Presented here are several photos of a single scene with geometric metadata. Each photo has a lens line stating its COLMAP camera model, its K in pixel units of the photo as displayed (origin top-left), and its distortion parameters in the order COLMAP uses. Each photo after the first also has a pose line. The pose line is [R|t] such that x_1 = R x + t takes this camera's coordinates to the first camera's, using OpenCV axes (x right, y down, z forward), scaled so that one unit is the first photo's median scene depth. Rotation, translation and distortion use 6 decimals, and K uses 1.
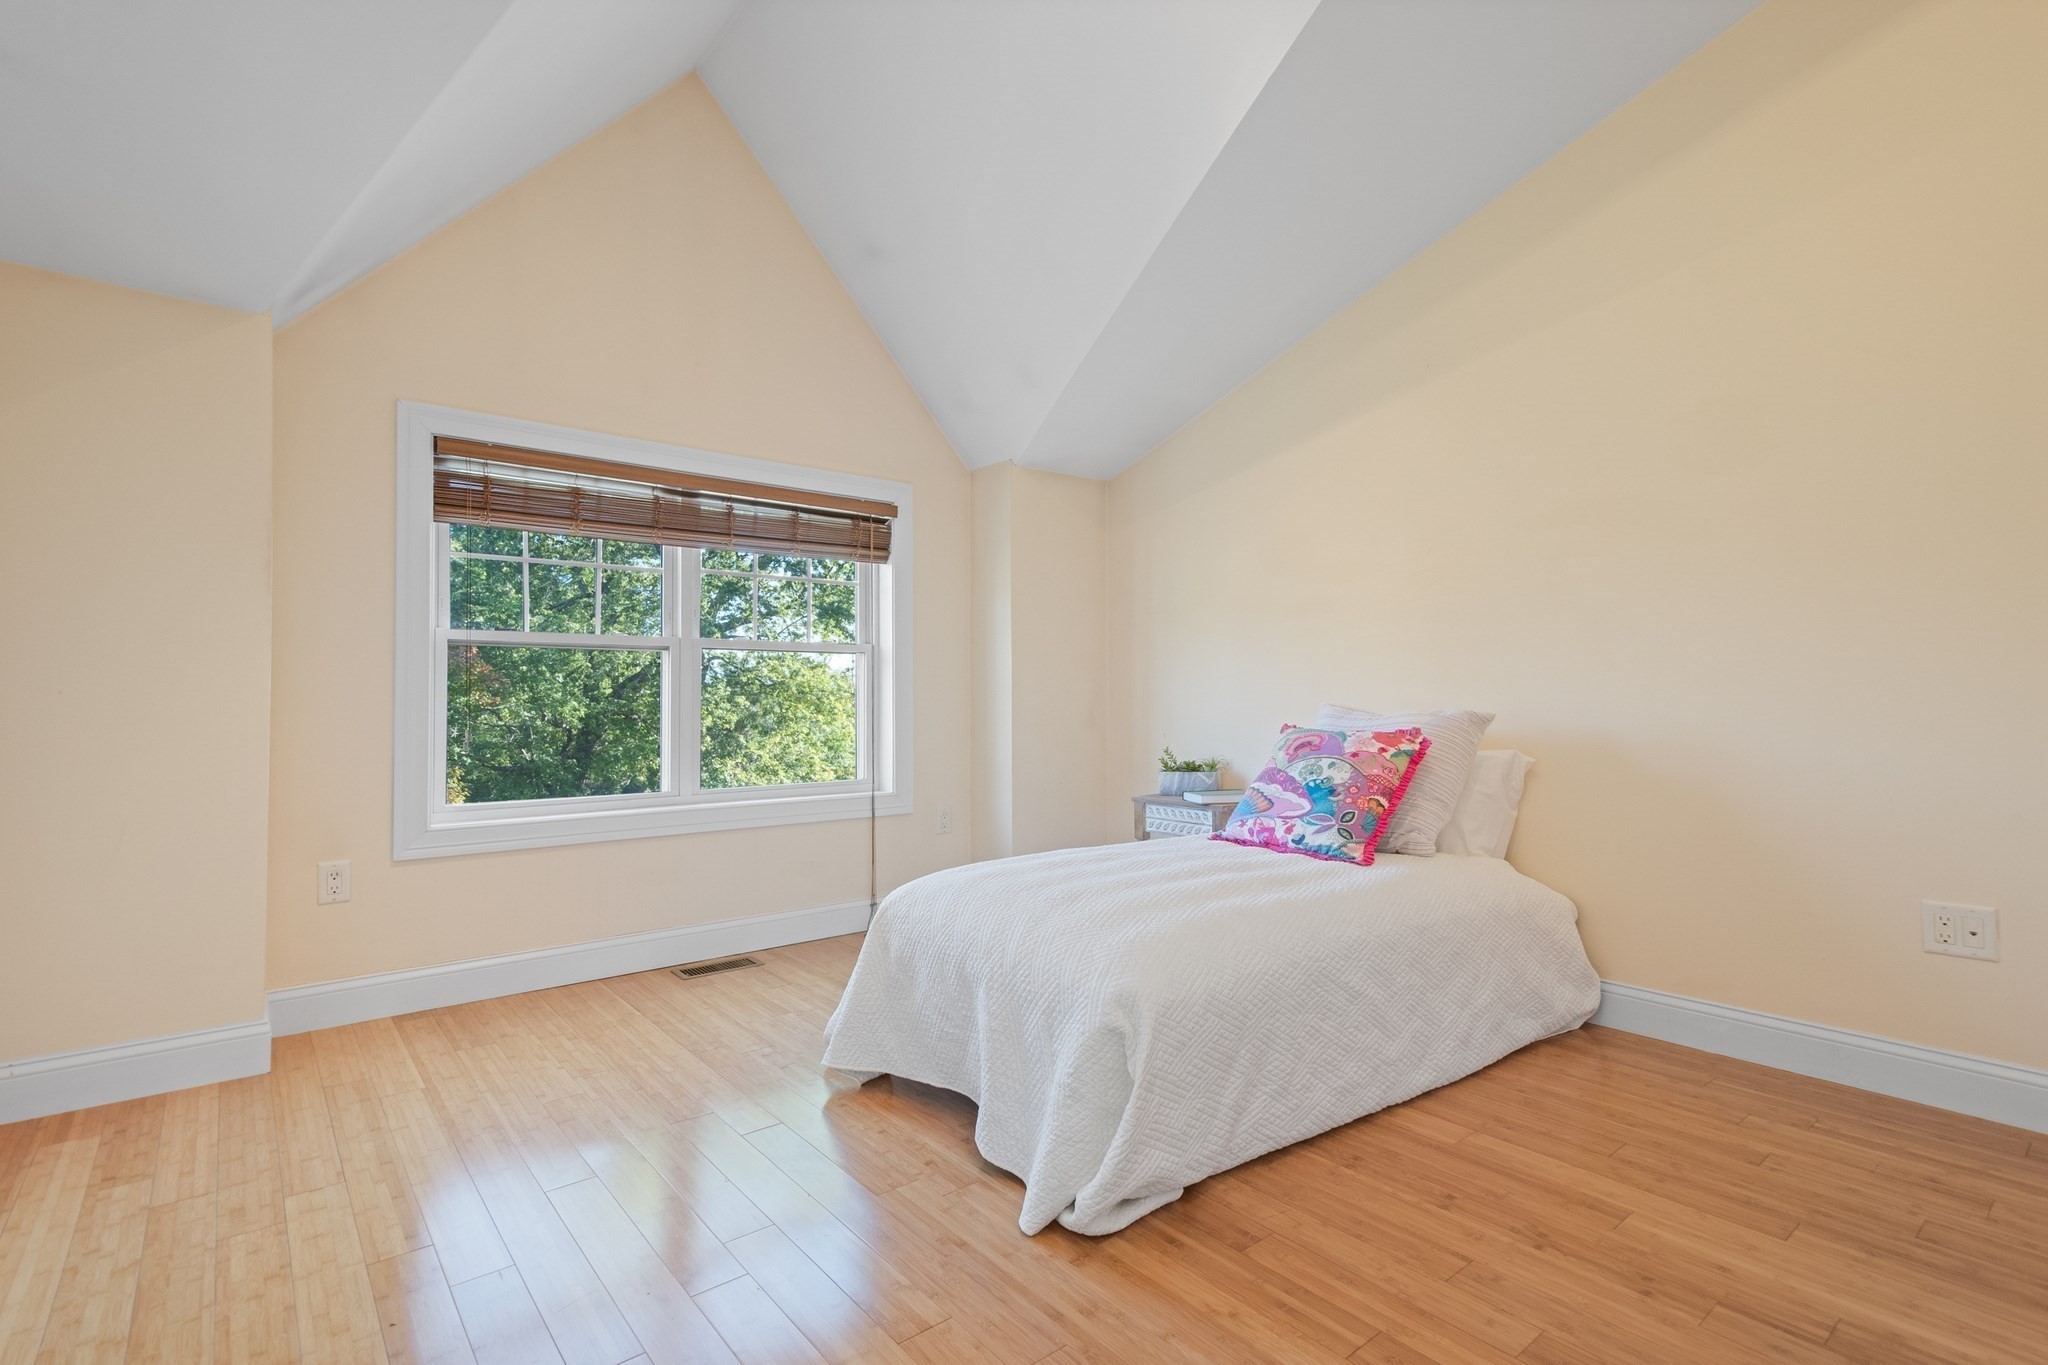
lens RADIAL K [[977.1, 0, 1039.3], [0, 977.1, 676.7], [0, 0, 1]] dist [0.029207, -0.000361]
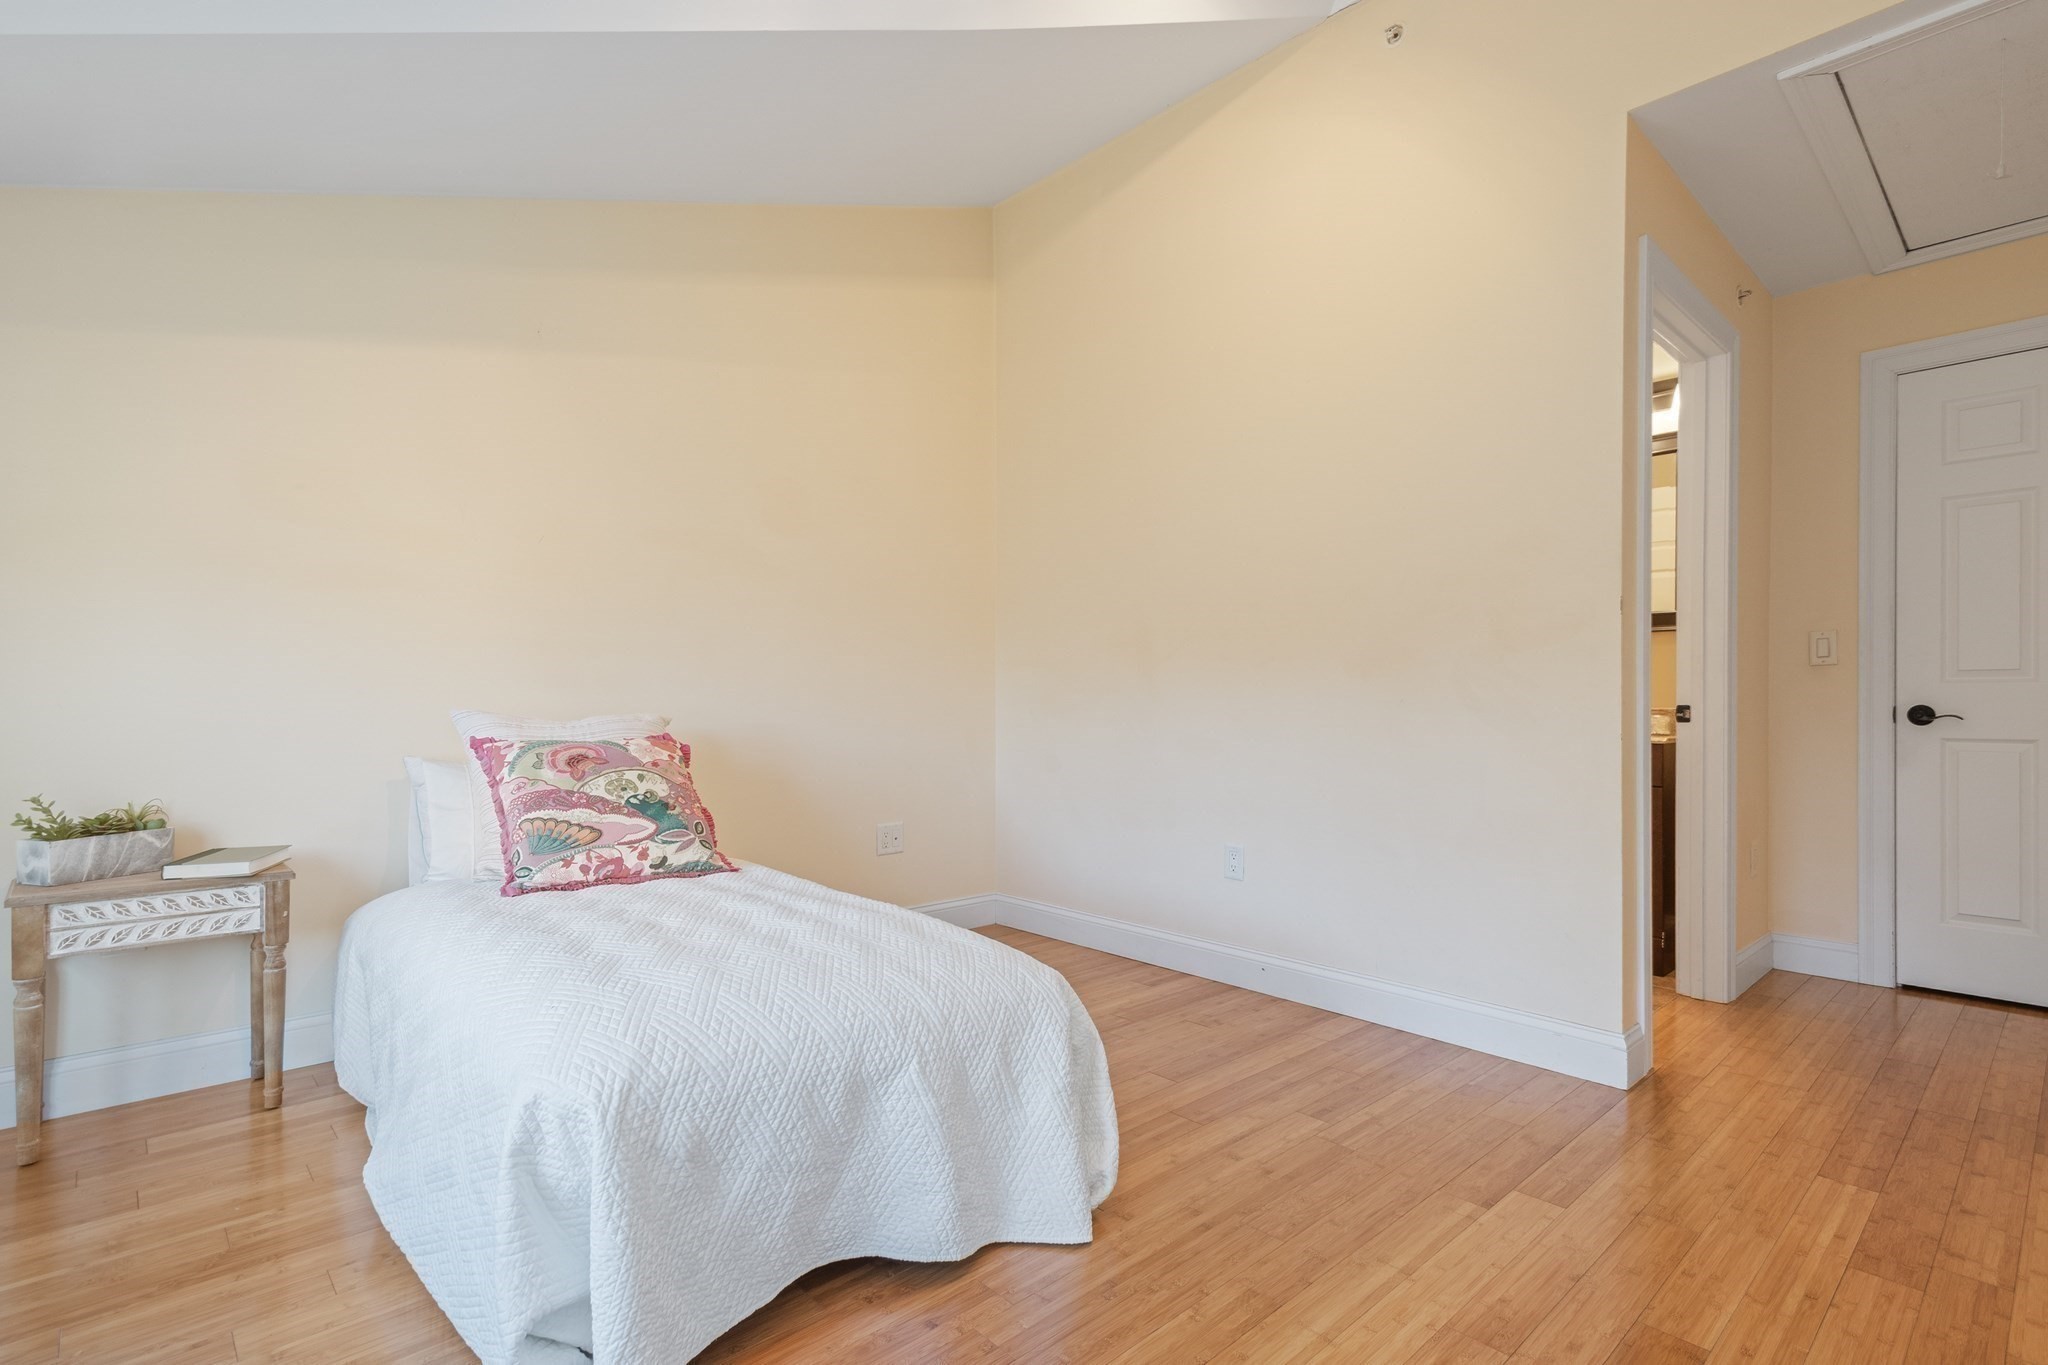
lens RADIAL K [[977.1, 0, 1037.1], [0, 977.1, 698.0], [0, 0, 1]] dist [0.029207, -0.000361]
pose [[-0.065560, 0.003573, 0.997842, -0.623105], [-0.023307, 0.999715, -0.005111, 0.013913], [-0.997576, -0.023592, -0.065458, 0.702309]]
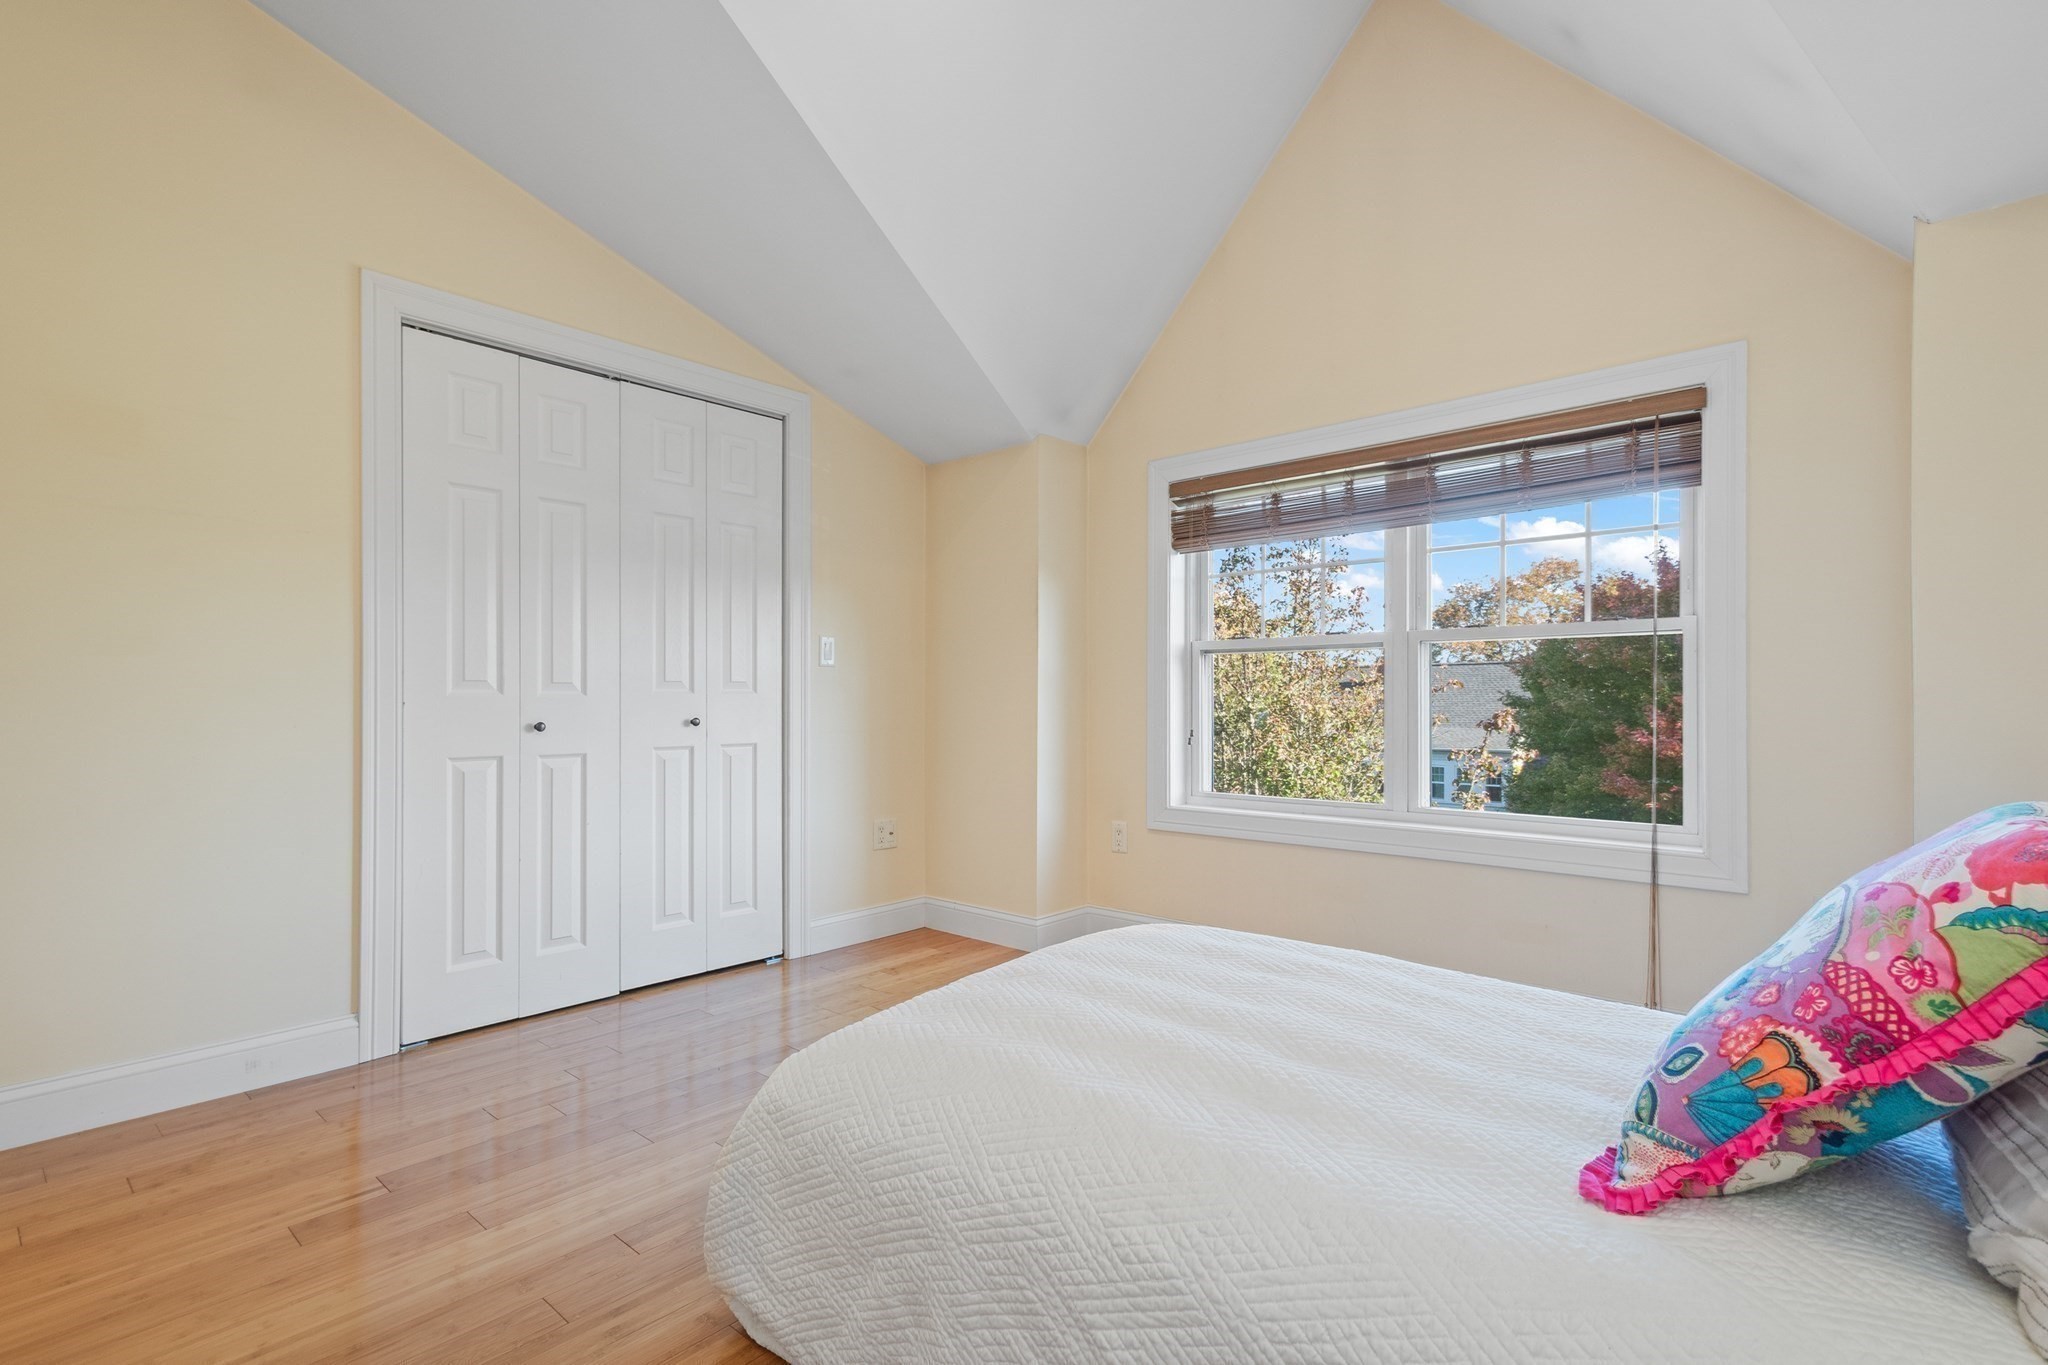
lens RADIAL K [[977.1, 0, 1026.0], [0, 977.1, 691.5], [0, 0, 1]] dist [0.029207, -0.000361]
pose [[0.142036, -0.007461, -0.989833, 0.594654], [0.025163, 0.999676, -0.003924, 0.011331], [0.989542, -0.024349, 0.142177, 0.698930]]
